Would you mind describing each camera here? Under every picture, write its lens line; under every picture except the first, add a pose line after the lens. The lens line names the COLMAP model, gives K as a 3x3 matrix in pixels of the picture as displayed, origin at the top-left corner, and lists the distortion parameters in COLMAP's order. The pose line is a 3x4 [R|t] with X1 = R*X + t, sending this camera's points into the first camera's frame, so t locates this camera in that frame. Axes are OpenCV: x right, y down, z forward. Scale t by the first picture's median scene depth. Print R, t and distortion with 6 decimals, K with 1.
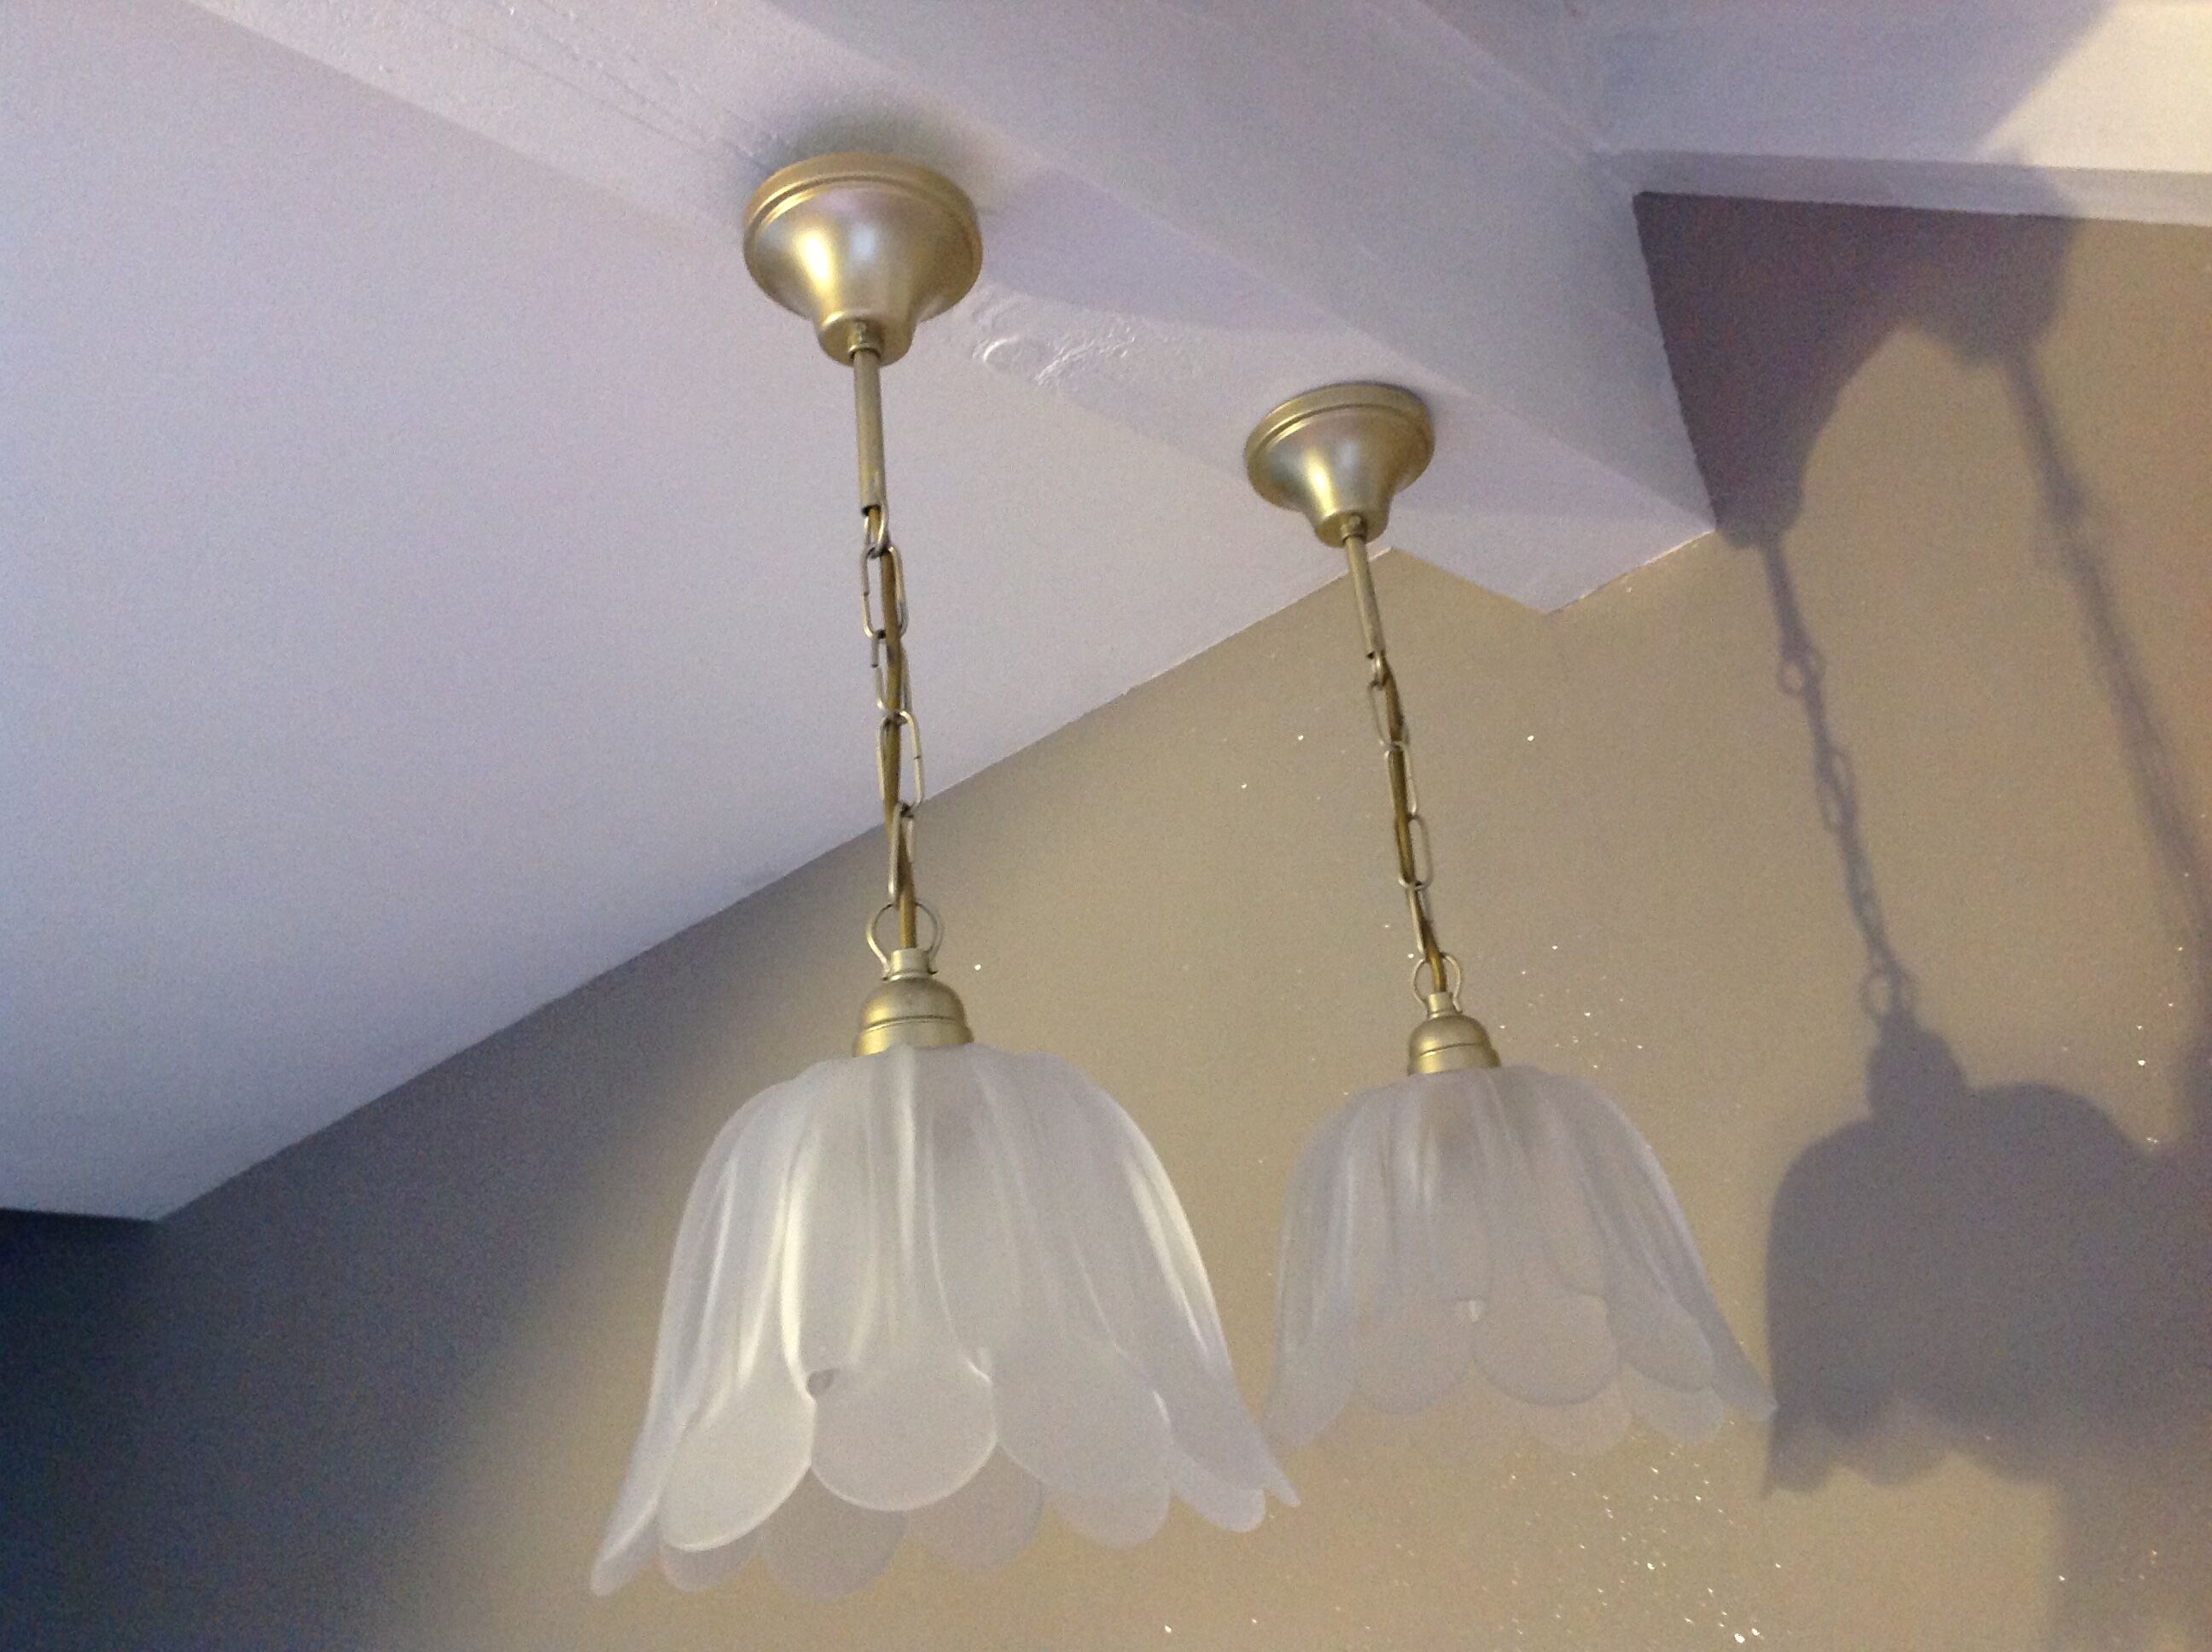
lens RADIAL K [[2408.6, 0, 1106.0], [0, 2408.6, 826.0], [0, 0, 1]] dist [-0.015423, -0.010248]
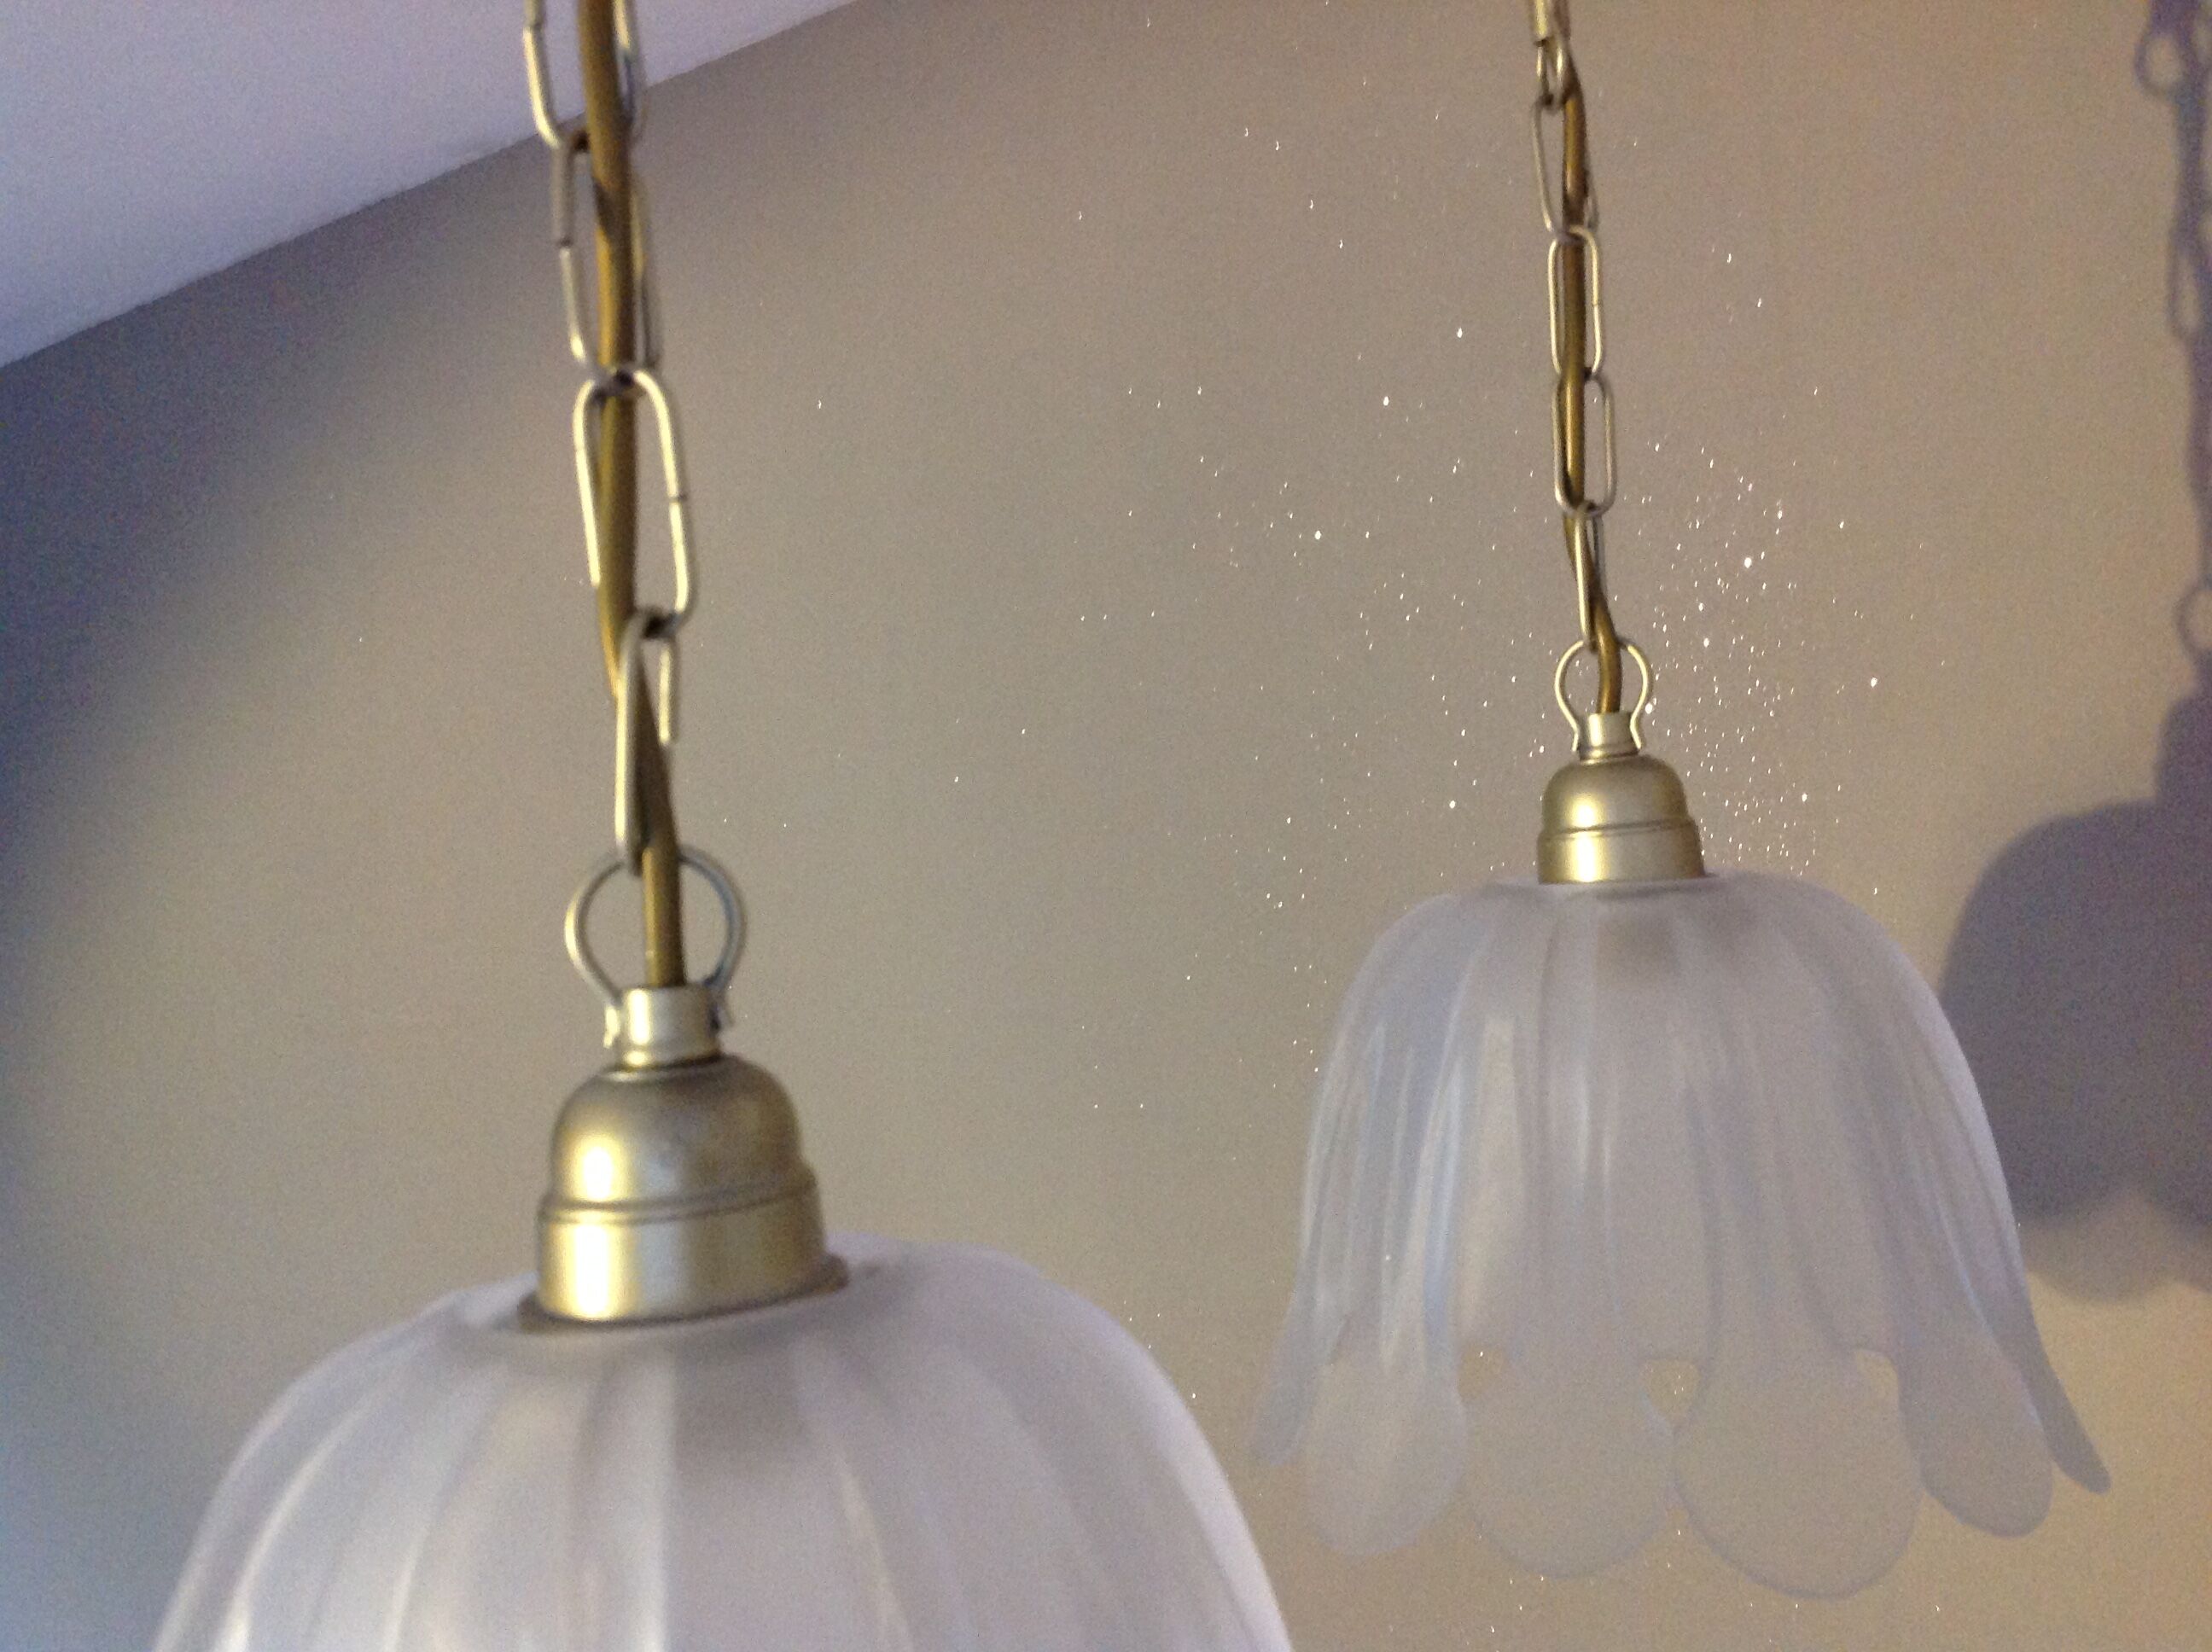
lens RADIAL K [[2408.6, 0, 1106.0], [0, 2408.6, 826.0], [0, 0, 1]] dist [-0.015423, -0.010248]
pose [[0.990686, 0.015854, 0.135243, -0.052012], [-0.068532, 0.916293, 0.394601, -0.120869], [-0.117666, -0.400194, 0.908845, 0.511690]]
